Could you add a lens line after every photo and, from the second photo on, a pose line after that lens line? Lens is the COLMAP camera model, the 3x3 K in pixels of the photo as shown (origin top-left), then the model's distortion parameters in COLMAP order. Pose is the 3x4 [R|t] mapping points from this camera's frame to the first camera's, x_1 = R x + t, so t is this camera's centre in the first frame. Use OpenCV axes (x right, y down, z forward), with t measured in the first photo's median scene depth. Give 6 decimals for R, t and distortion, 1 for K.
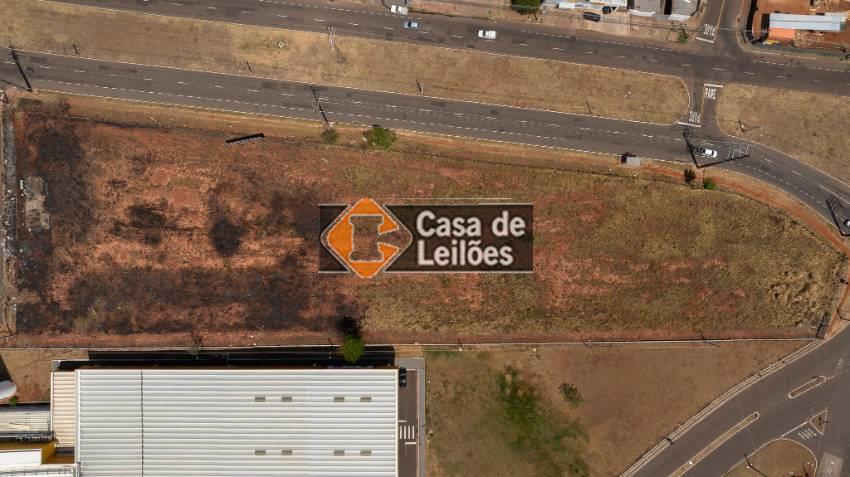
lens RADIAL K [[602.9, 0, 425.7], [0, 602.9, 239.1], [0, 0, 1]] dist [0.006772, 0.003049]
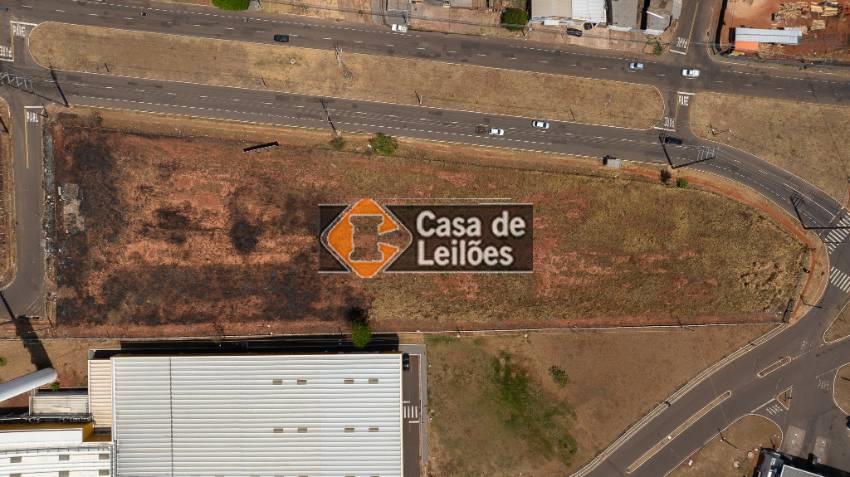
lens RADIAL K [[602.9, 0, 424.2], [0, 602.9, 236.3], [0, 0, 1]] dist [0.006772, 0.003049]
pose [[0.999939, -0.011032, 0.000945, -0.003524], [0.011035, 0.999934, -0.003267, 0.003880], [-0.000909, 0.003277, 0.999994, -0.100995]]
